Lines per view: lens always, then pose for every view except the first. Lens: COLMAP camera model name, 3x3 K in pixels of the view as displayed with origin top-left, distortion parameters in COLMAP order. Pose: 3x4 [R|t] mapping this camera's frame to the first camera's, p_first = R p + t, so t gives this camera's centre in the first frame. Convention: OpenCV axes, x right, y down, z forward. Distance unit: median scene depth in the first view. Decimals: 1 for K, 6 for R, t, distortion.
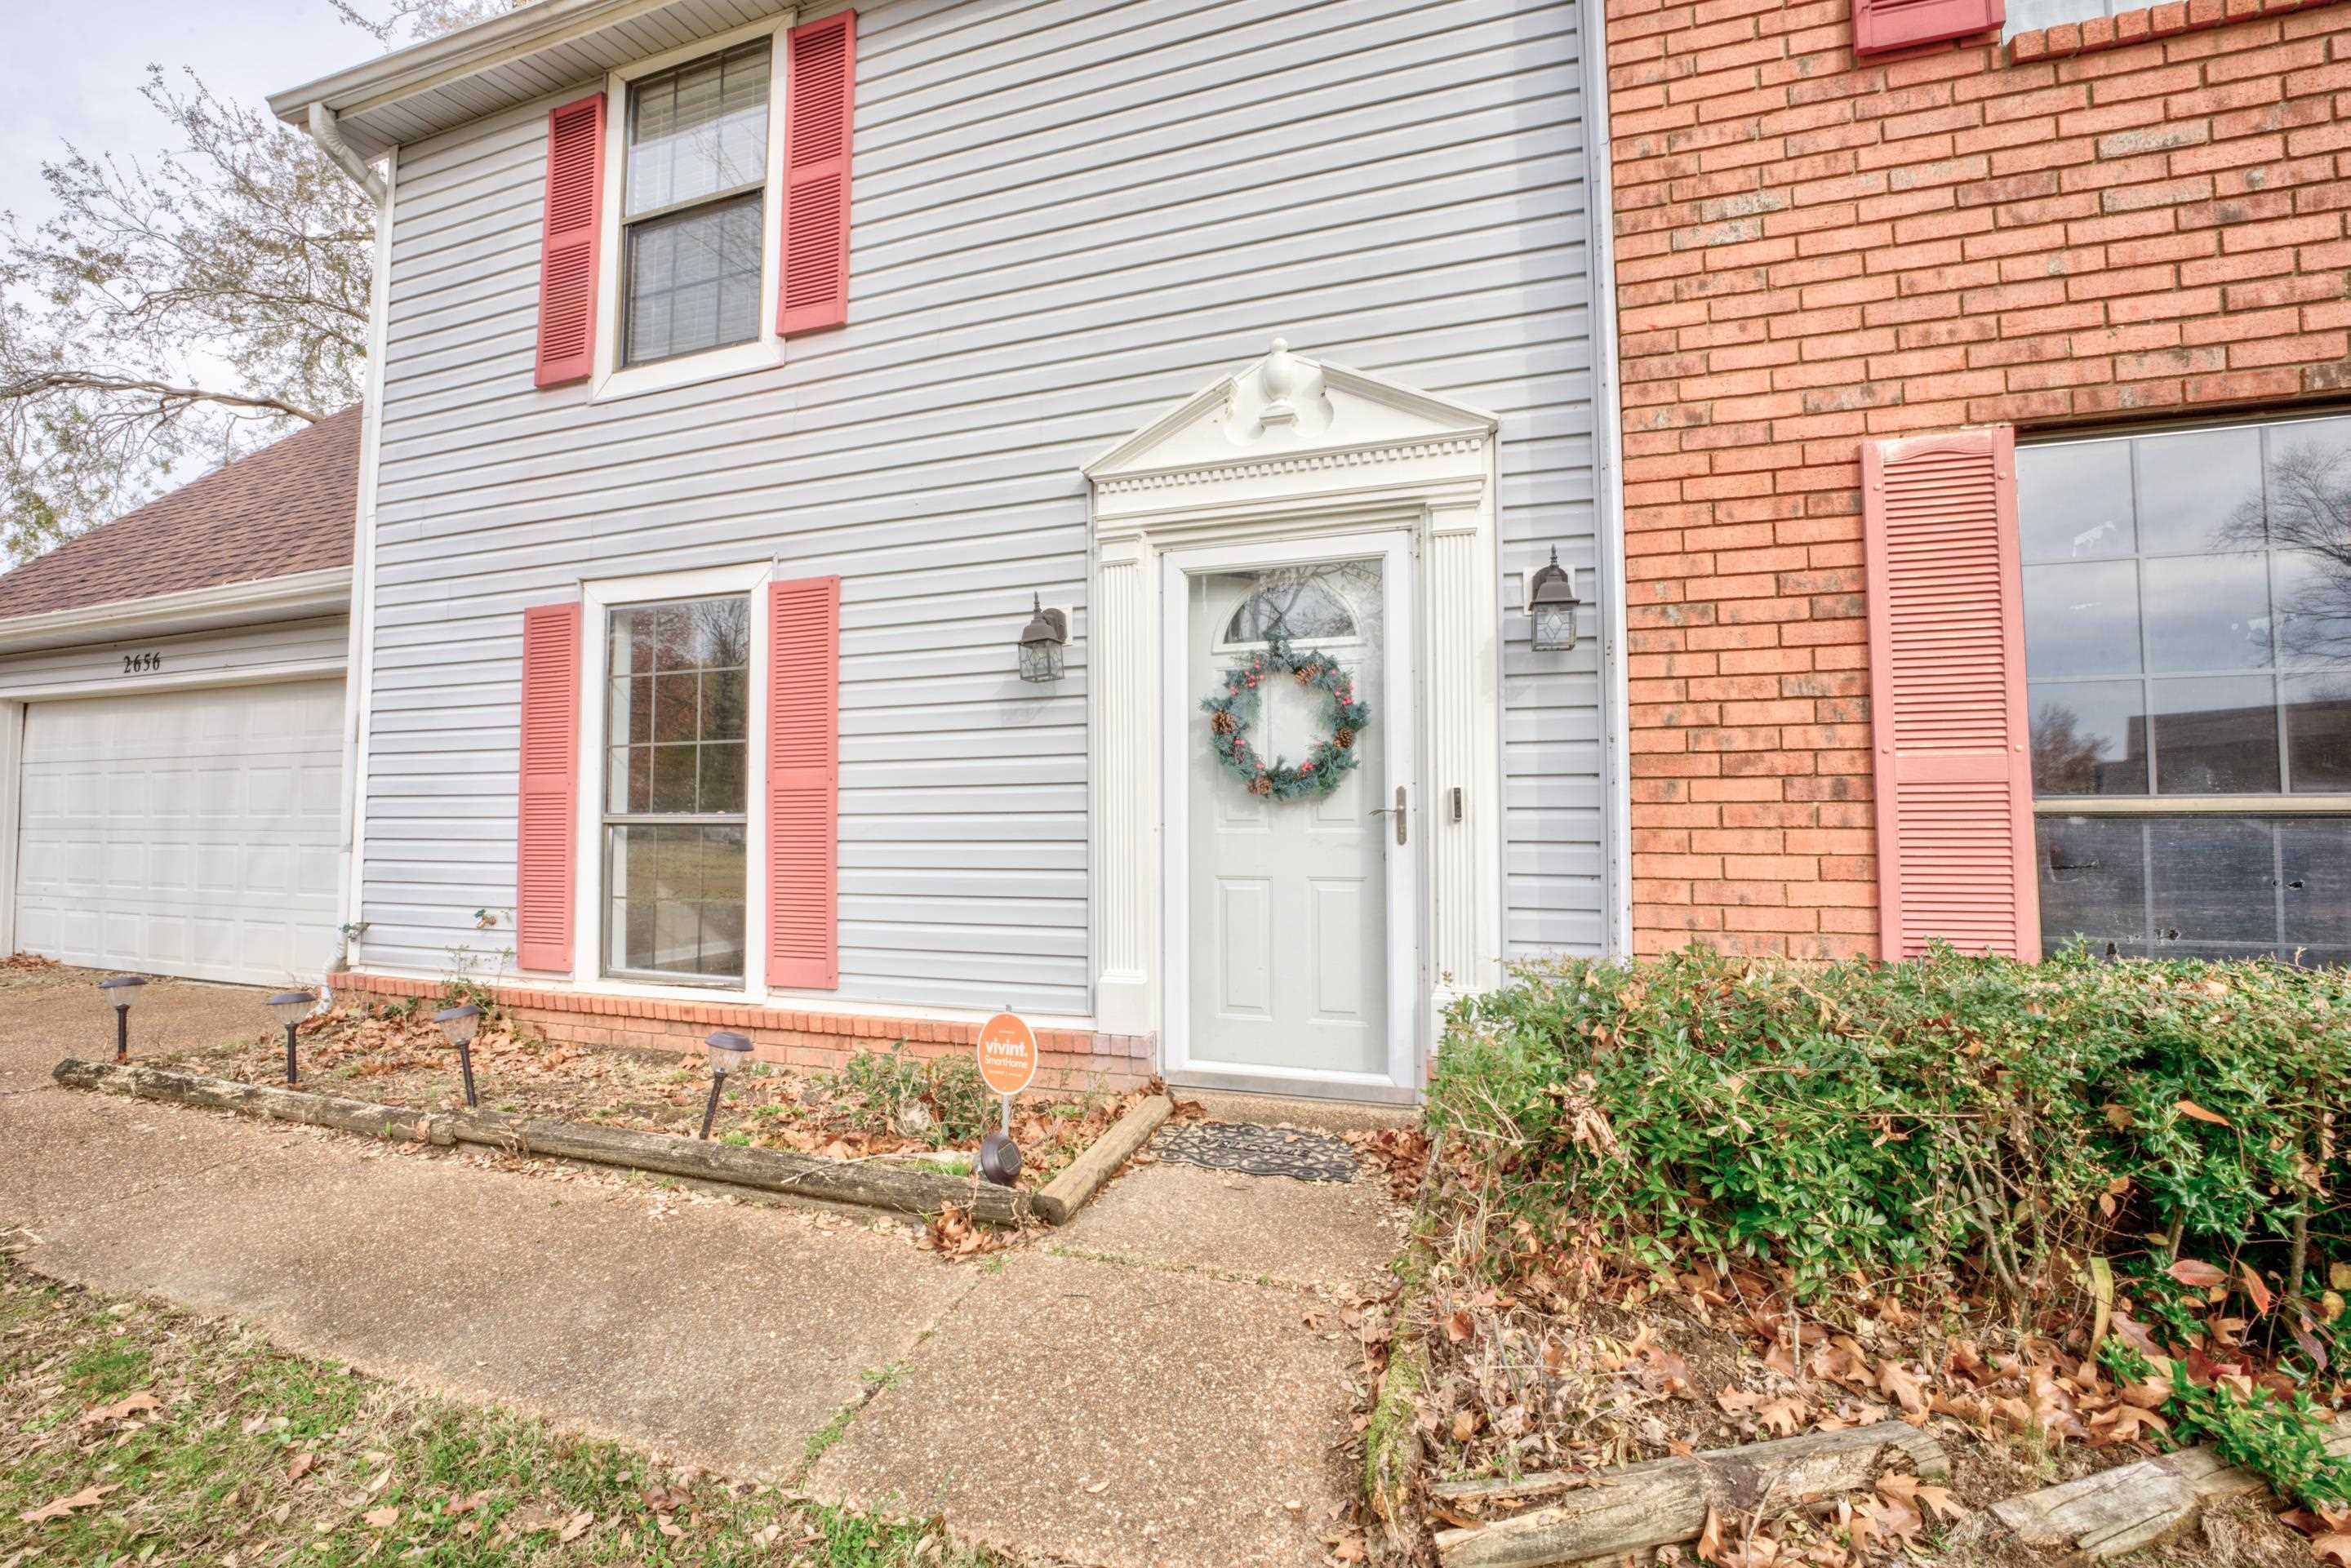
lens RADIAL K [[945.2, 0, 1169.3], [0, 945.2, 786.2], [0, 0, 1]] dist [-0.026357, 0.001165]
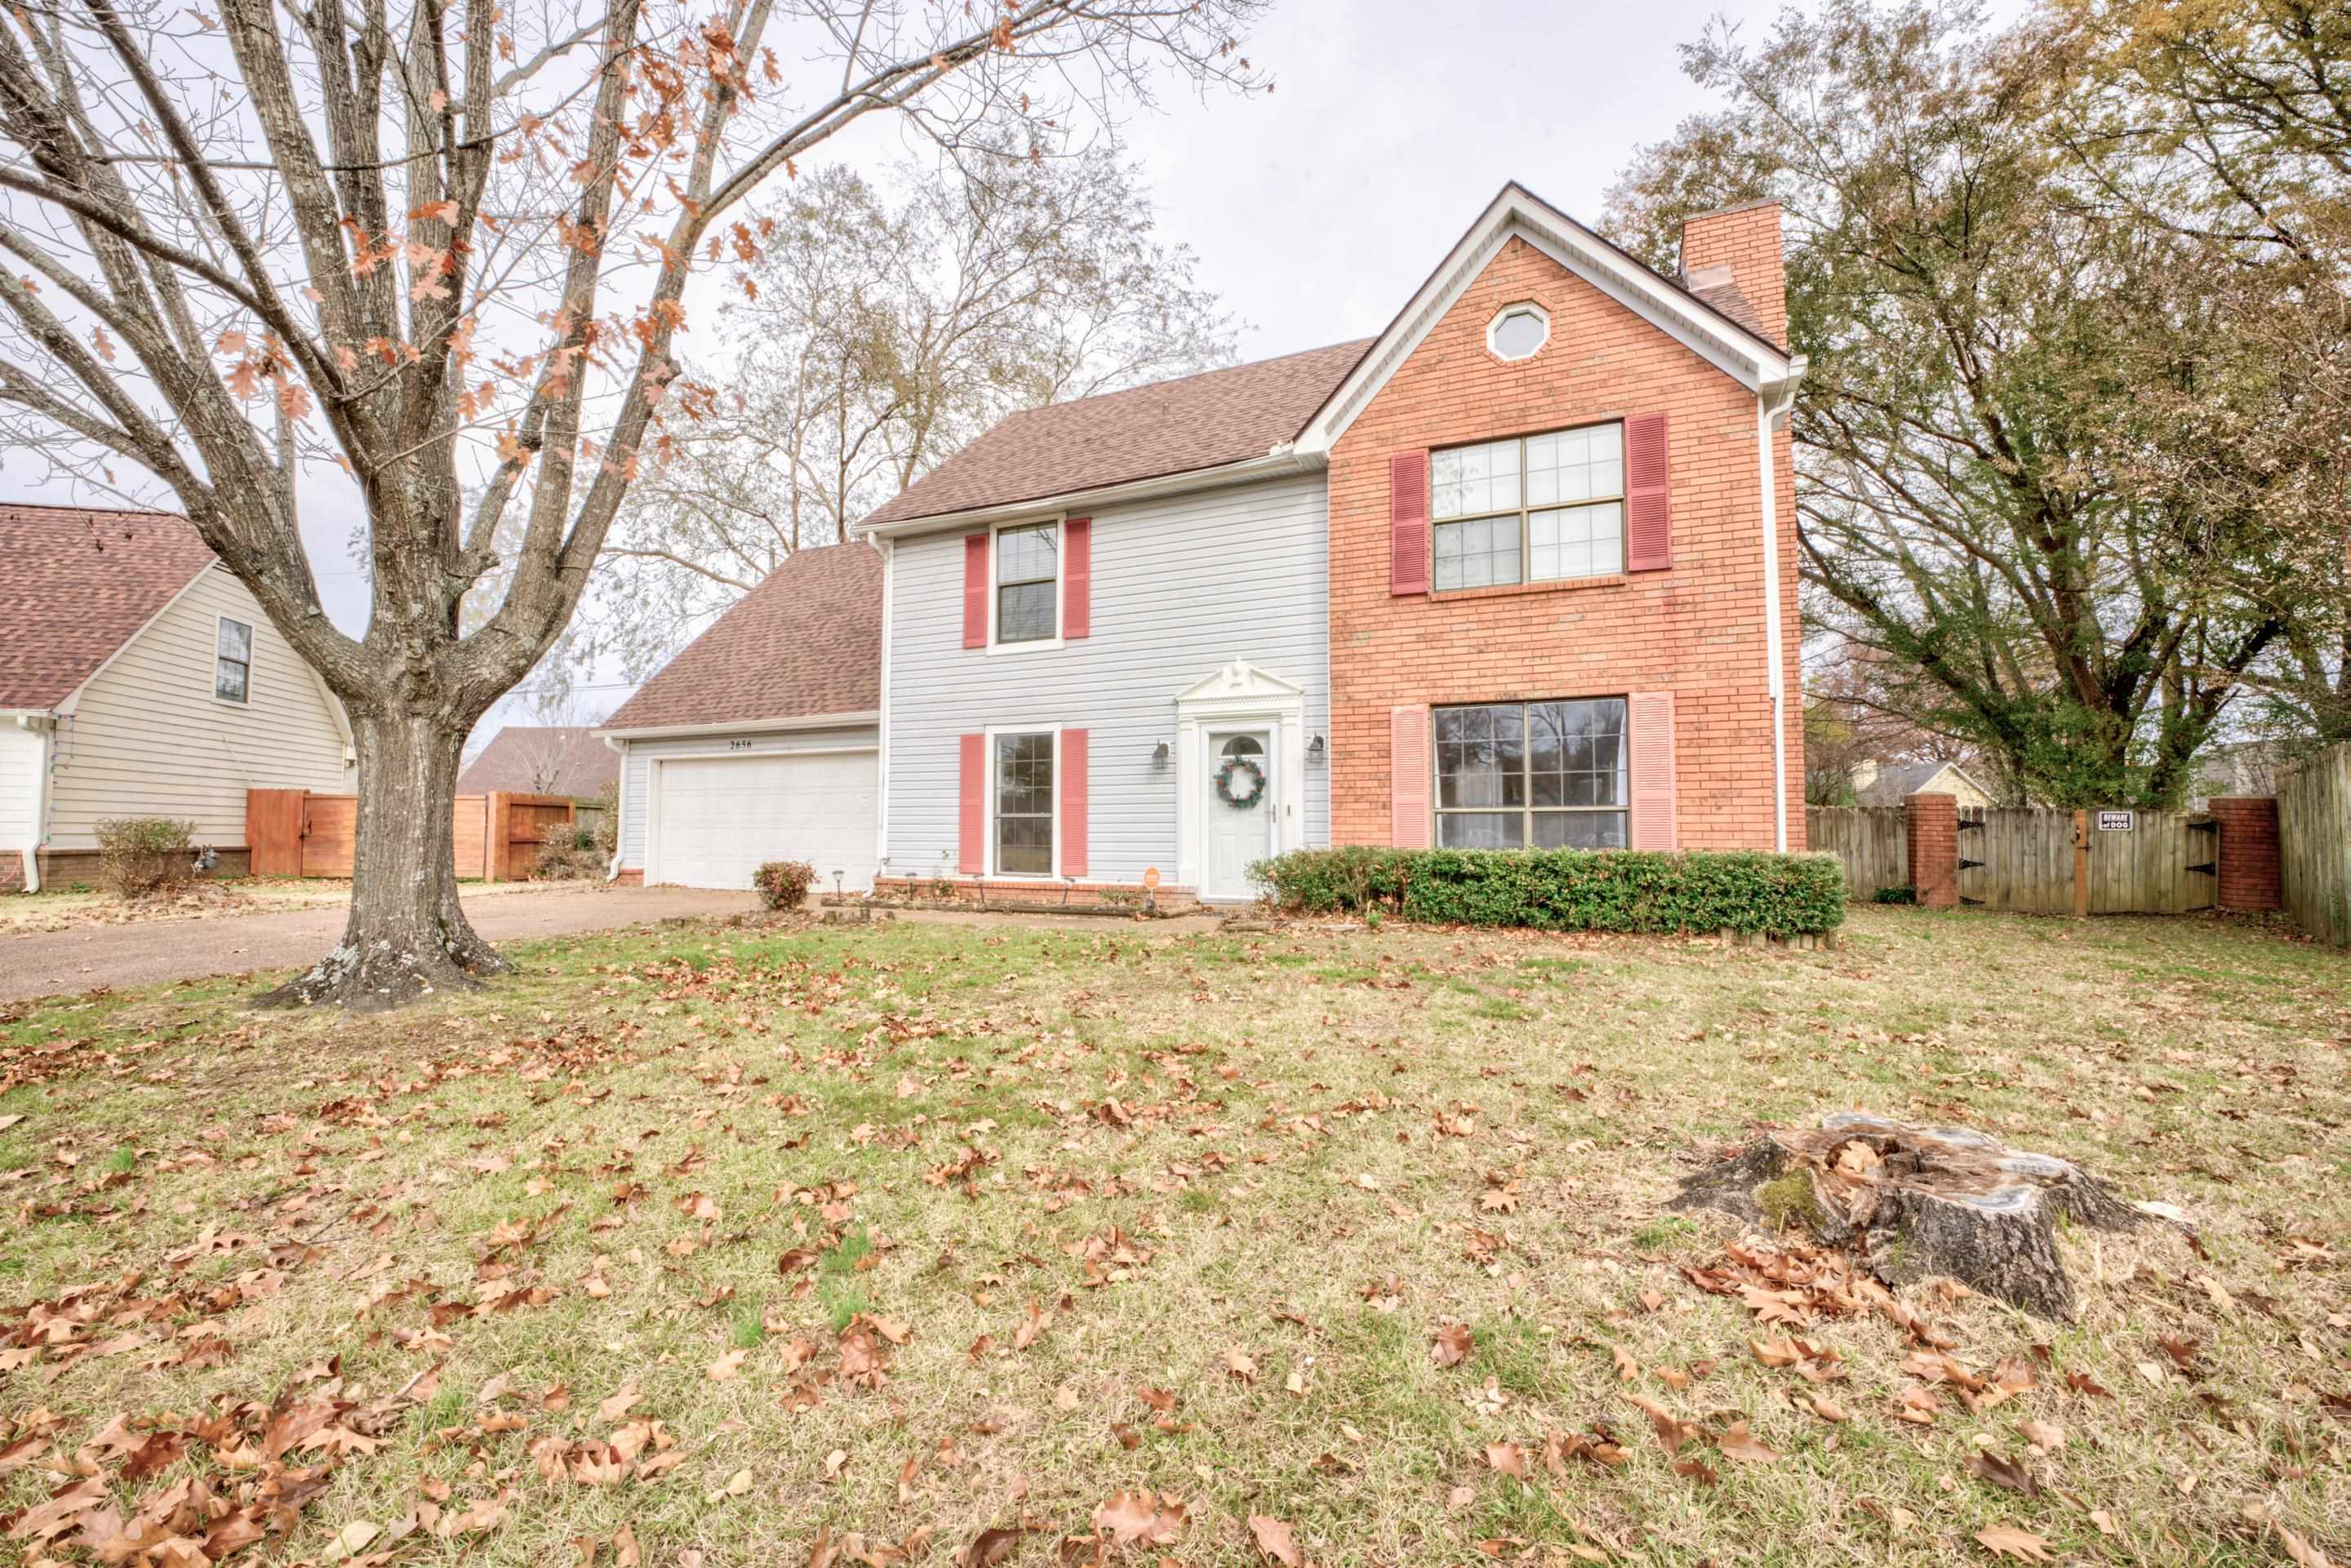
lens RADIAL K [[945.2, 0, 1169.3], [0, 945.2, 786.2], [0, 0, 1]] dist [-0.026357, 0.001165]
pose [[0.993897, -0.000170, -0.110315, 0.202328], [-0.001167, 0.999927, -0.012049, -0.018217], [0.110309, 0.012104, 0.993824, -1.784462]]
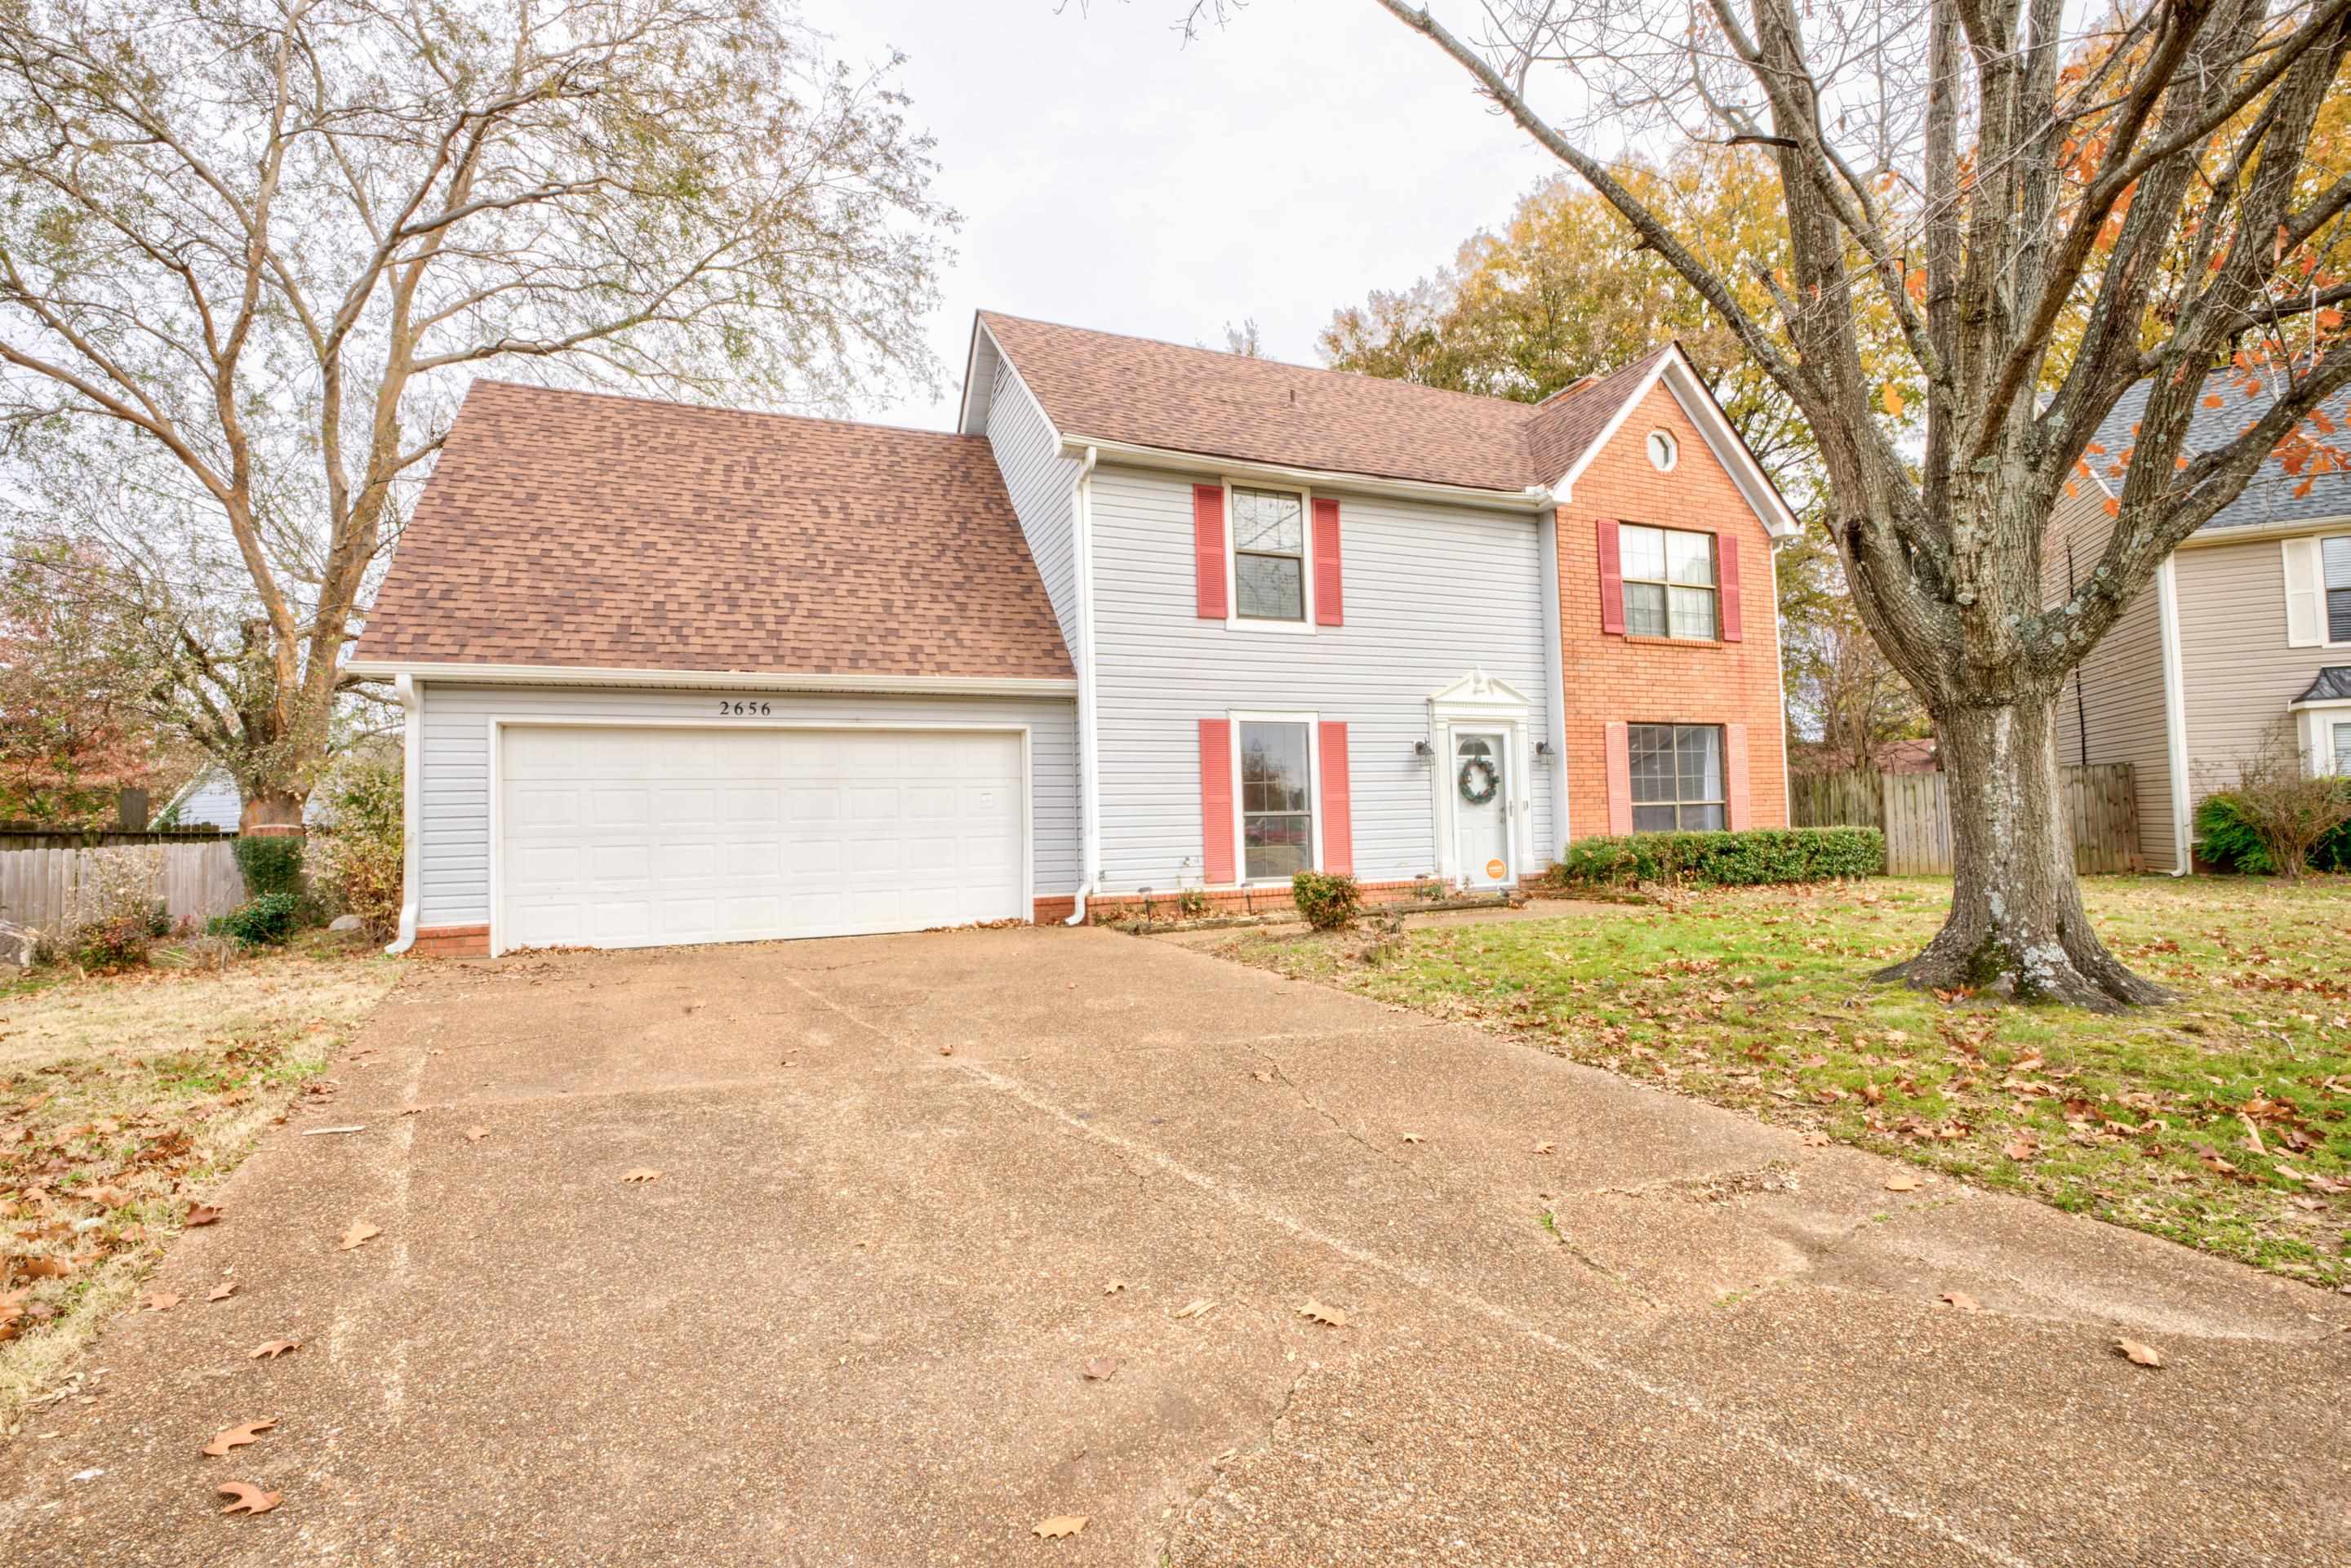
lens RADIAL K [[1015.9, 0, 1169.3], [0, 1015.9, 793.4], [0, 0, 1]] dist [-0.014764, -0.000008]
pose [[0.758947, 0.005558, 0.651129, -2.658244], [0.000264, 0.999961, -0.008843, 0.006373], [-0.651153, 0.006883, 0.758915, -0.878065]]
